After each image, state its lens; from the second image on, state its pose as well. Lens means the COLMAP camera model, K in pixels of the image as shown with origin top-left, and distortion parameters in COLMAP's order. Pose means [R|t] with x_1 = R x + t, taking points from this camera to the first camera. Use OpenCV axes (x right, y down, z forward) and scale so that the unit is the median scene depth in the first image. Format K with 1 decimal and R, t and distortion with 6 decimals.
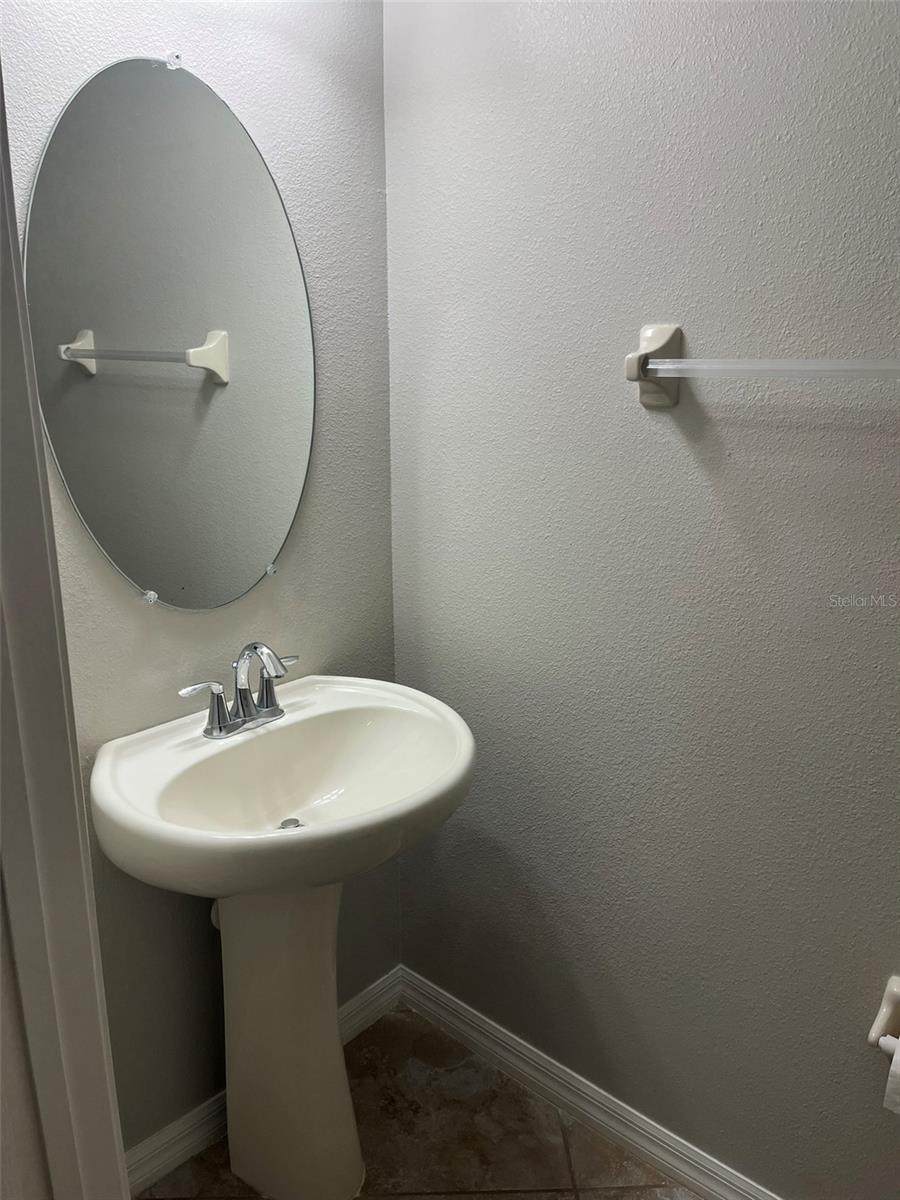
lens RADIAL K [[897.1, 0, 450.0], [0, 897.1, 600.0], [0, 0, 1]] dist [0.051494, -0.085469]
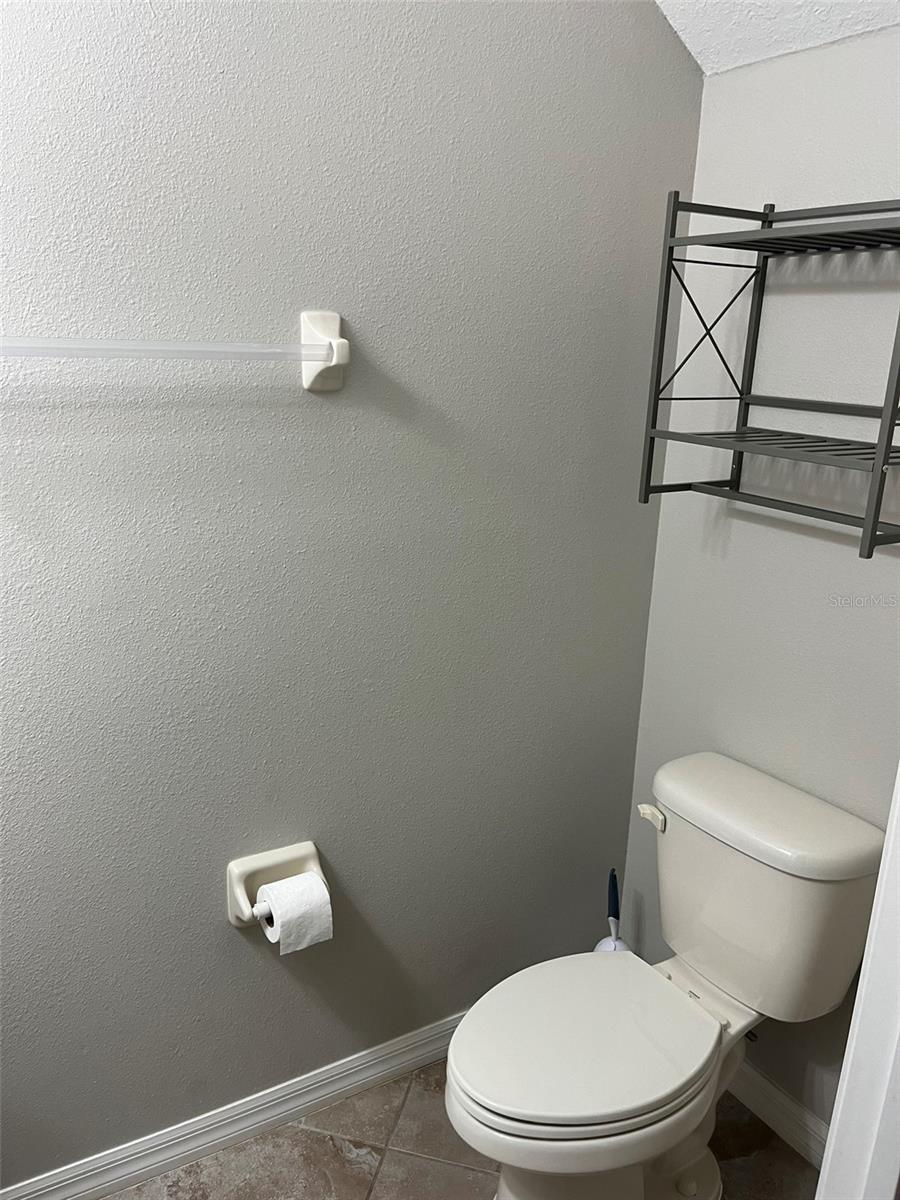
lens RADIAL K [[897.1, 0, 450.0], [0, 897.1, 600.0], [0, 0, 1]] dist [0.051494, -0.085469]
pose [[0.286327, -0.256231, 0.923235, -0.480772], [0.222163, 0.955072, 0.196167, -0.091764], [-0.932020, 0.148941, 0.330388, 0.316868]]
